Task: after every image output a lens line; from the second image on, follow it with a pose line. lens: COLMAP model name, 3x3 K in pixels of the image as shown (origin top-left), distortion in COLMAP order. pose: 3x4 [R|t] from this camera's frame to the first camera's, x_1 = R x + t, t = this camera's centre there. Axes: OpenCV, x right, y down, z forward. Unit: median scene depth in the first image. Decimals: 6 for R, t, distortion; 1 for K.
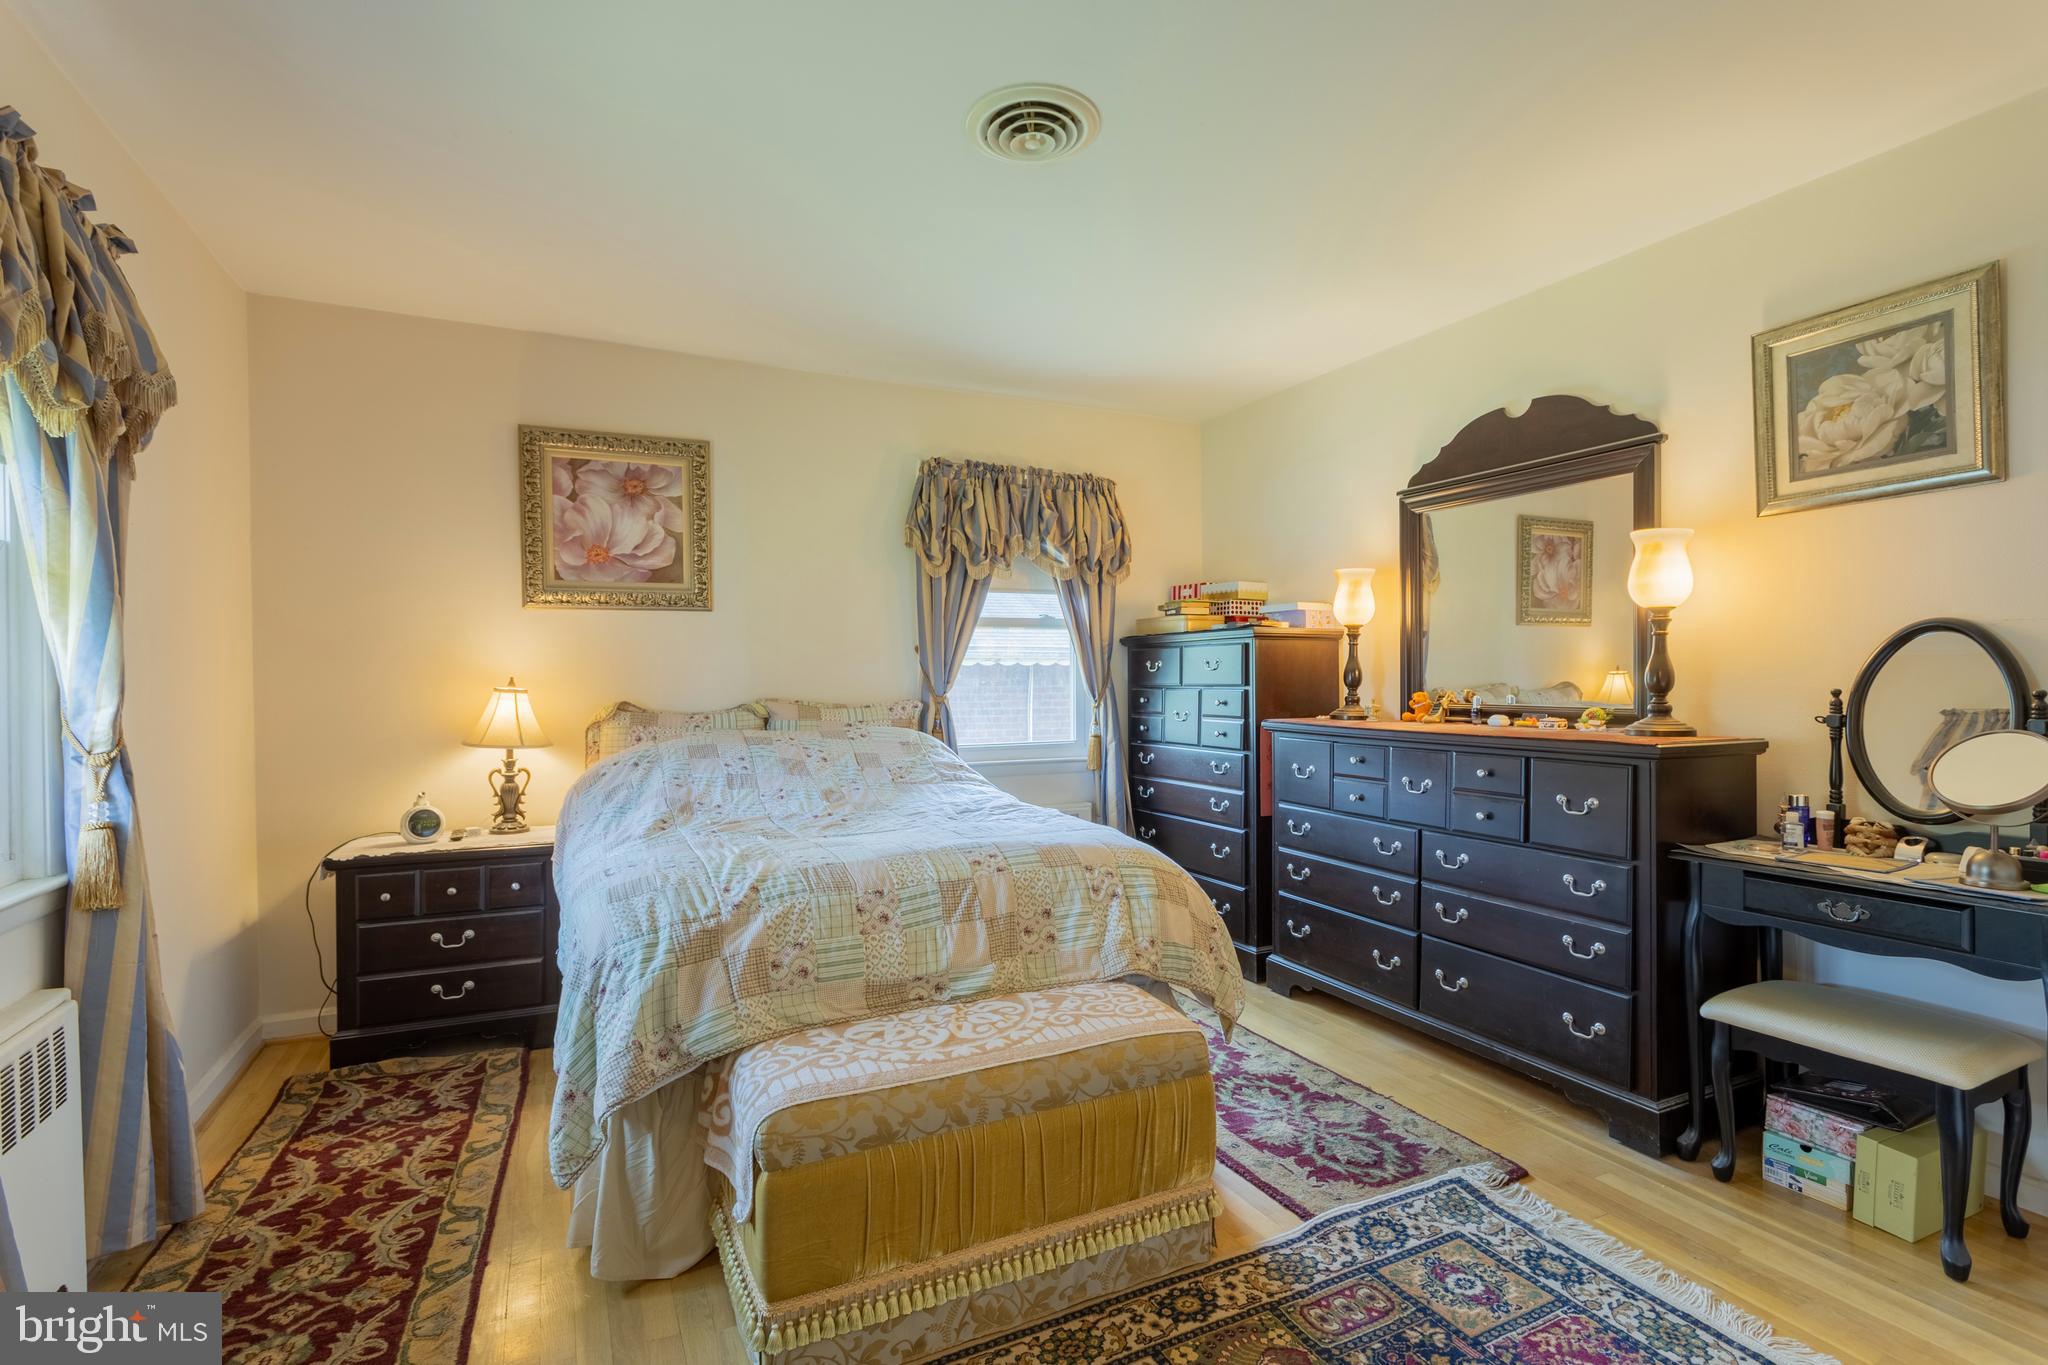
lens RADIAL K [[958.0, 0, 1023.7], [0, 958.0, 685.9], [0, 0, 1]] dist [-0.001561, 0.000773]
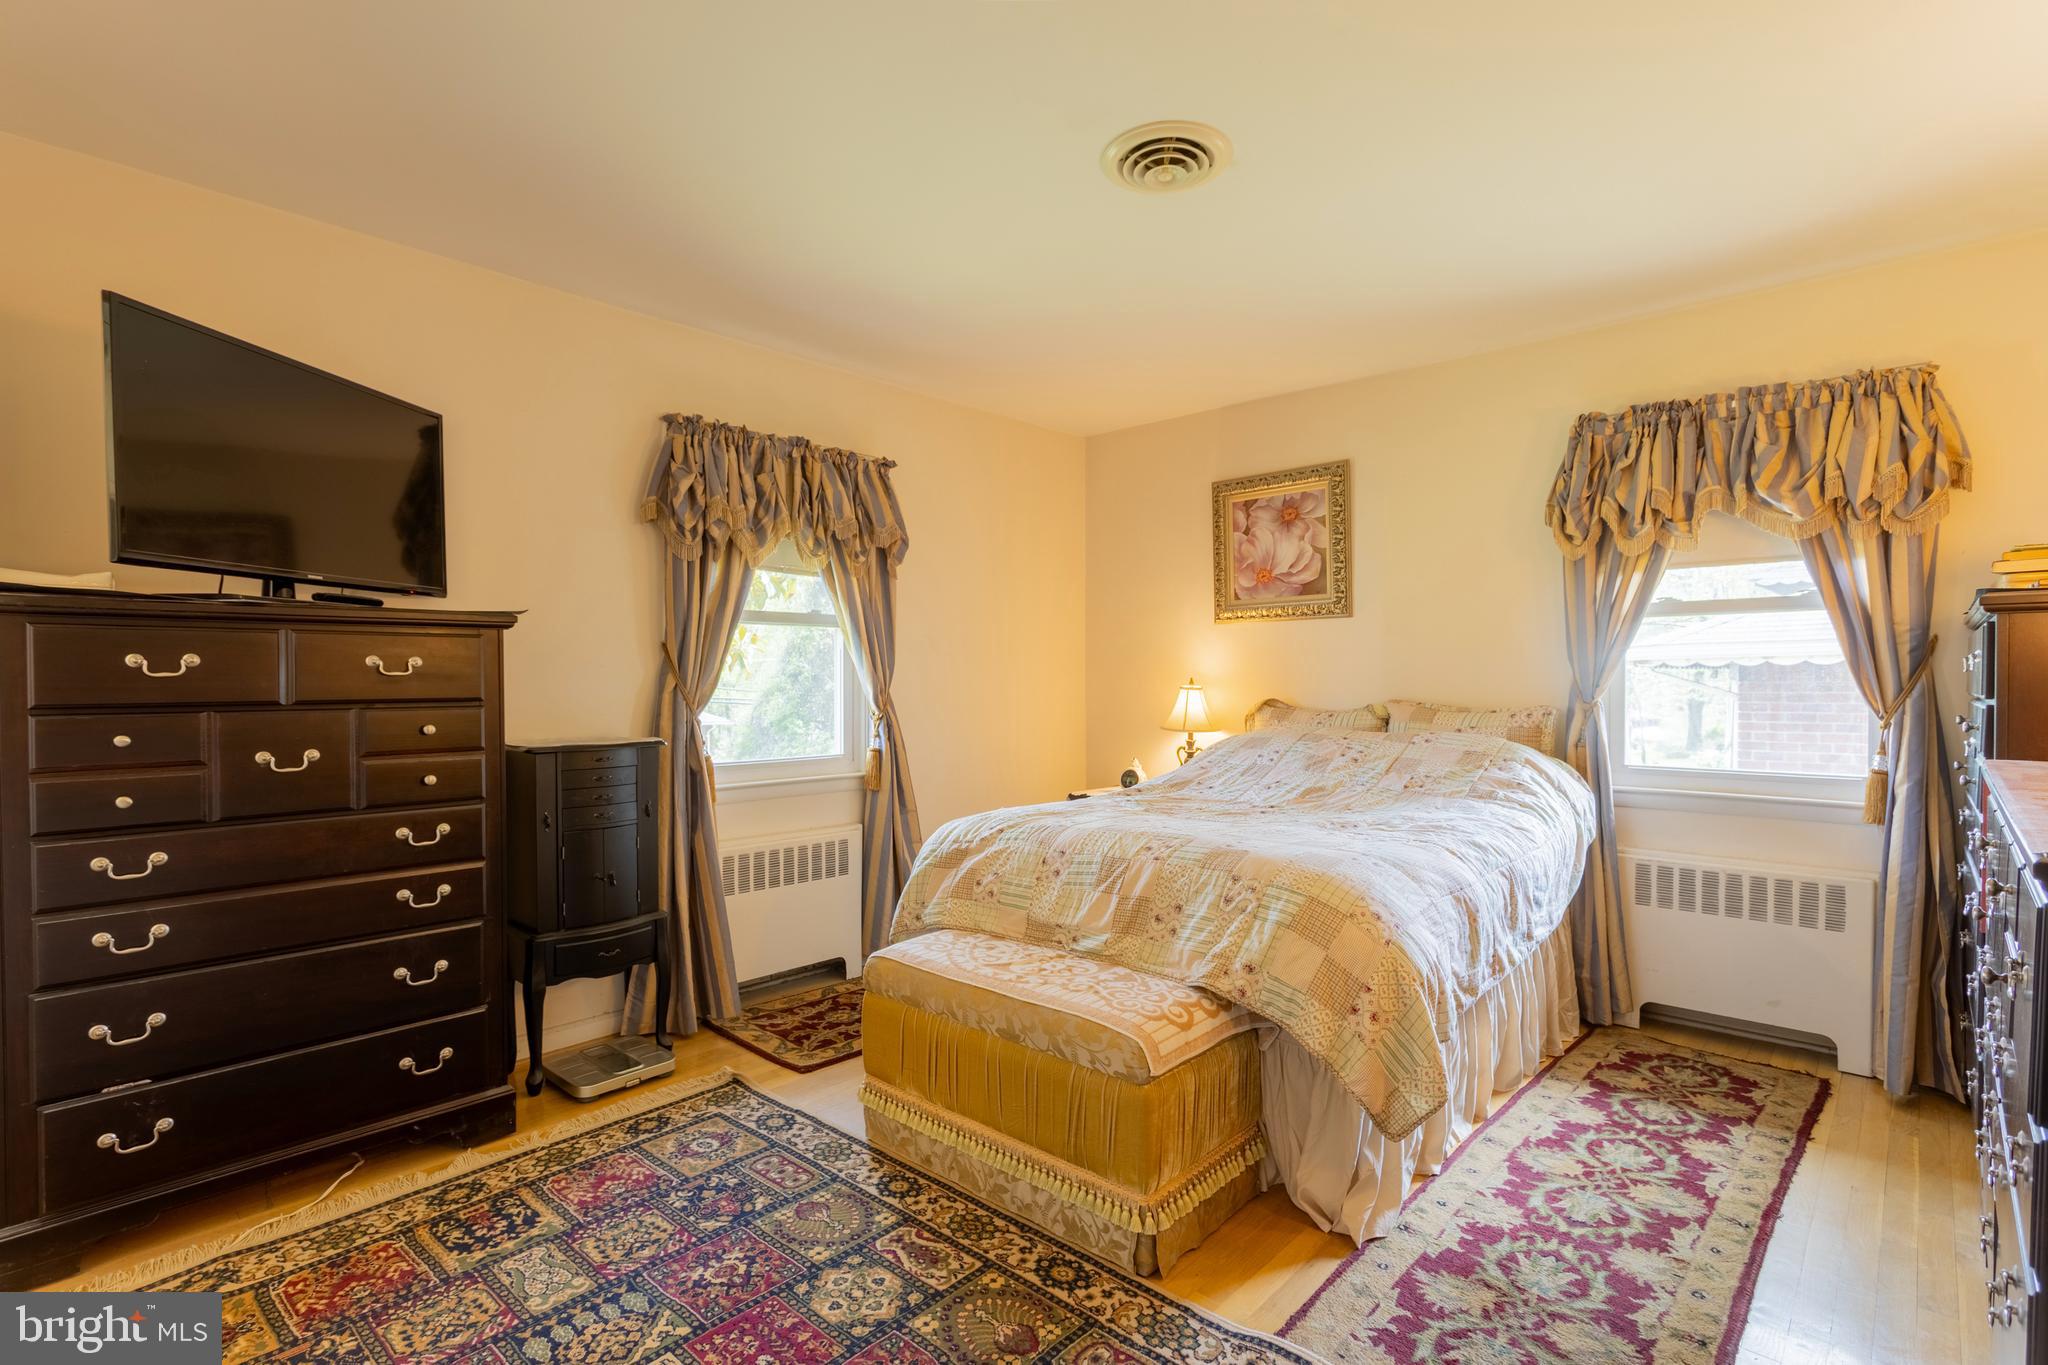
lens RADIAL K [[958.0, 0, 1034.3], [0, 958.0, 682.9], [0, 0, 1]] dist [-0.001561, 0.000773]
pose [[0.375737, 0.008996, -0.926683, 0.637675], [-0.009102, 0.999940, 0.006016, -0.008477], [0.926682, 0.006174, 0.375796, 0.318080]]
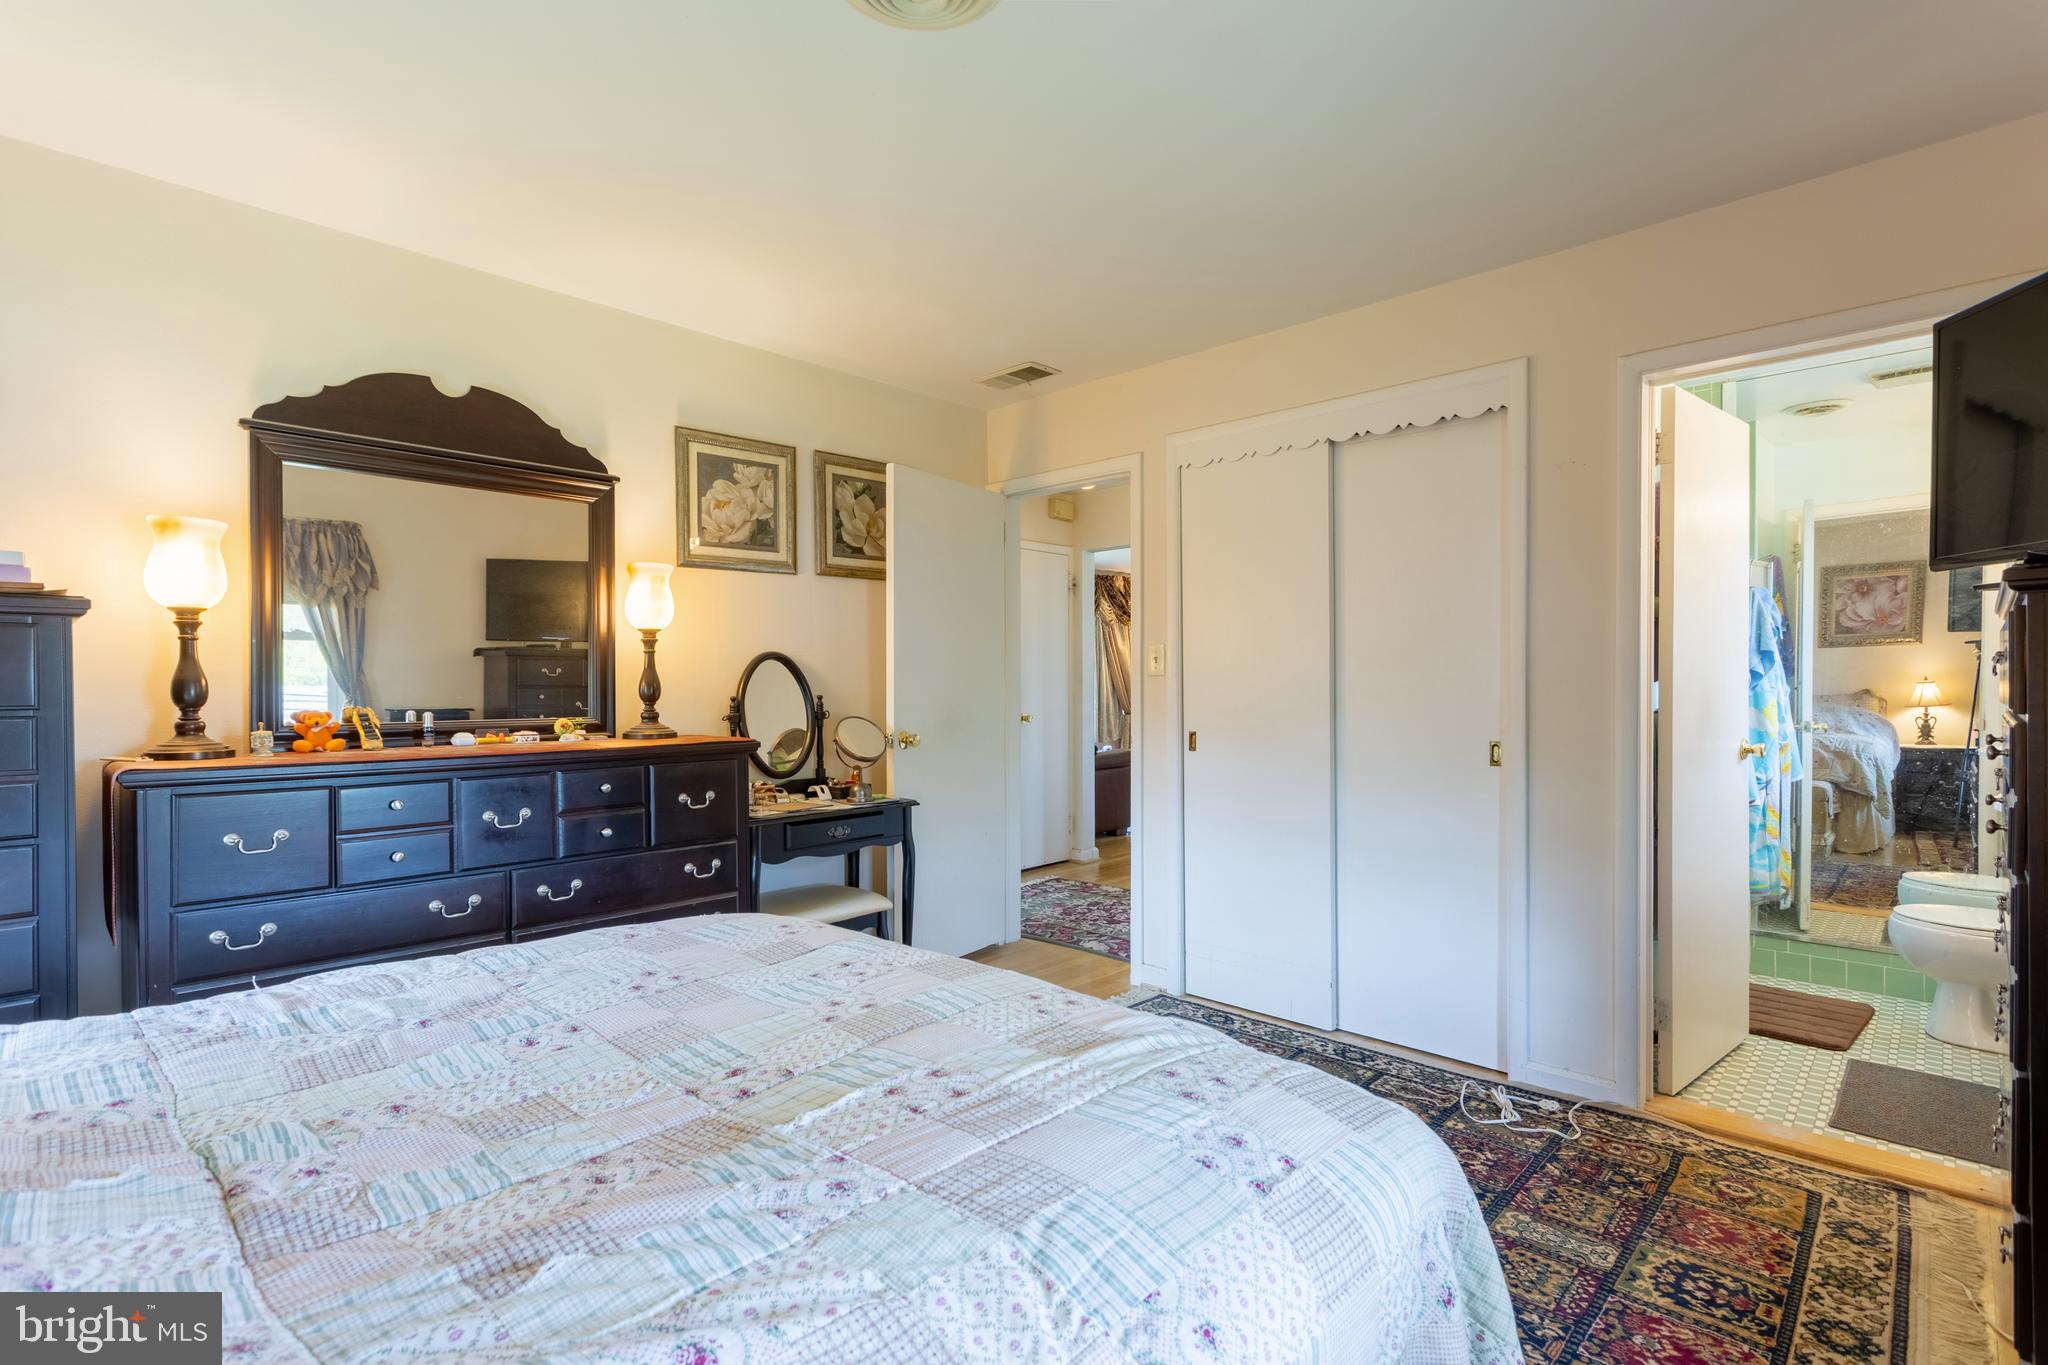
lens RADIAL K [[958.0, 0, 1011.9], [0, 958.0, 685.0], [0, 0, 1]] dist [-0.001561, 0.000773]
pose [[-0.338787, 0.004602, 0.940852, -0.485533], [0.013678, 0.999906, 0.000034, -0.006461], [-0.940764, 0.012880, -0.338819, 0.803491]]
